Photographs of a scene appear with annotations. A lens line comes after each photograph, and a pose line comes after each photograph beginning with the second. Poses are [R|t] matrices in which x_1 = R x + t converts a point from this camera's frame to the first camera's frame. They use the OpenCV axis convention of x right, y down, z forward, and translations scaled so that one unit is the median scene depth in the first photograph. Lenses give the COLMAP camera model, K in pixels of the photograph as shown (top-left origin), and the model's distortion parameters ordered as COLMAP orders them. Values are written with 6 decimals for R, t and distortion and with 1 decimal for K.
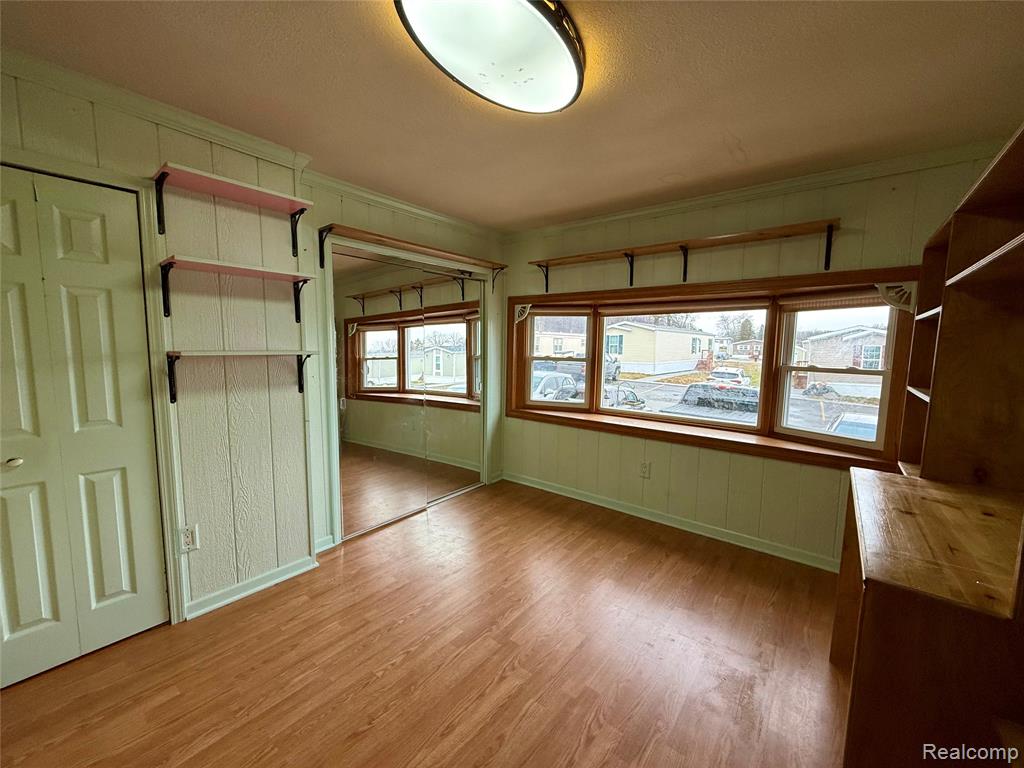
lens RADIAL K [[406.1, 0, 509.1], [0, 406.1, 385.5], [0, 0, 1]] dist [-0.003305, -0.000181]
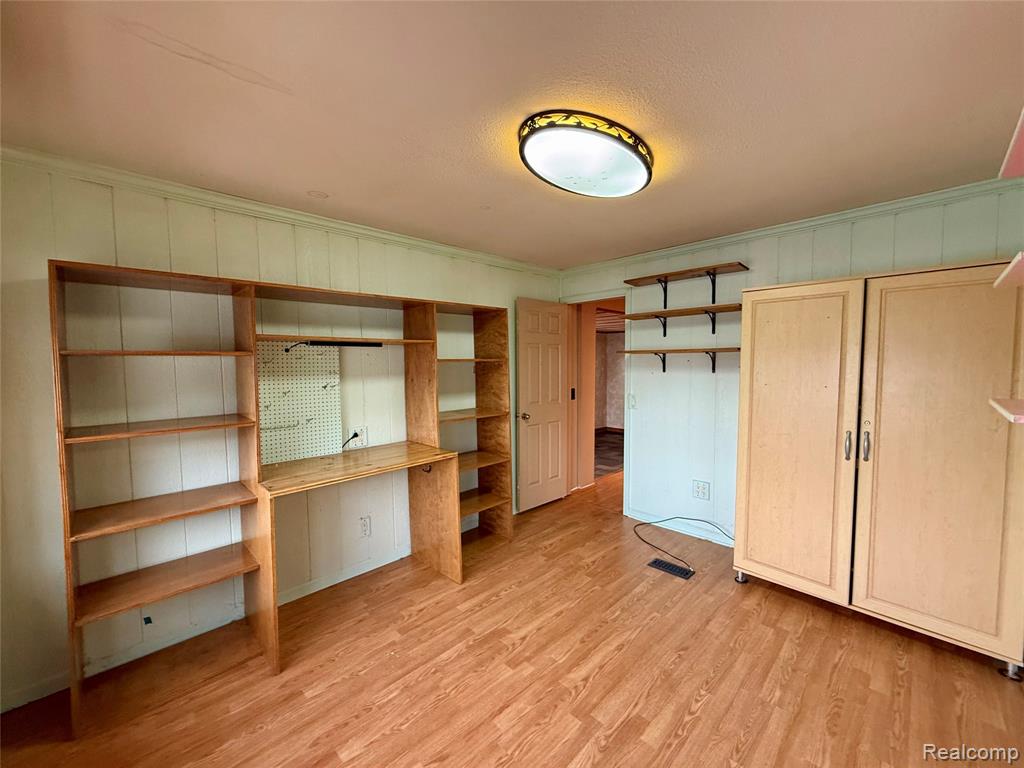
lens RADIAL K [[410.3, 0, 512.0], [0, 410.3, 384.0], [0, 0, 1]] dist [0.008182, -0.000393]
pose [[-0.993517, -0.012149, 0.113033, 0.062536], [0.005285, 0.988262, 0.152676, -0.240783], [-0.113561, 0.152283, -0.981791, 1.889034]]
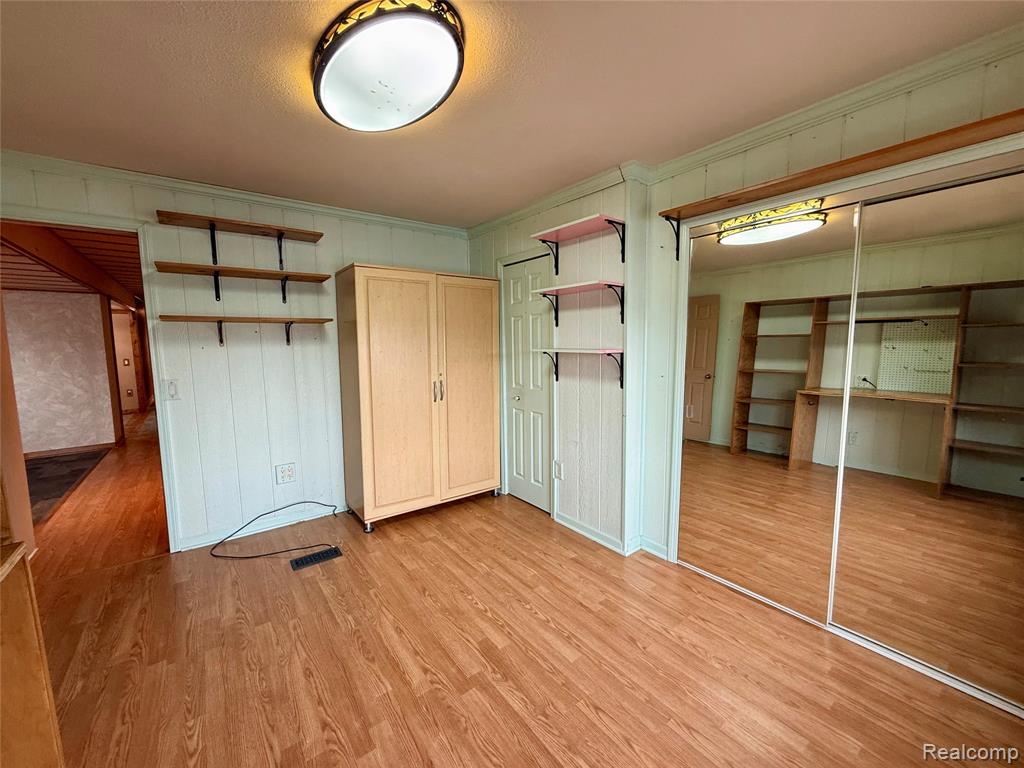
lens RADIAL K [[406.1, 0, 509.1], [0, 406.1, 385.5], [0, 0, 1]] dist [-0.003305, -0.000181]
pose [[-0.241983, 0.101589, -0.964948, 0.798610], [-0.087382, 0.988181, 0.125948, -0.132776], [0.966338, 0.114796, -0.230246, 1.273953]]
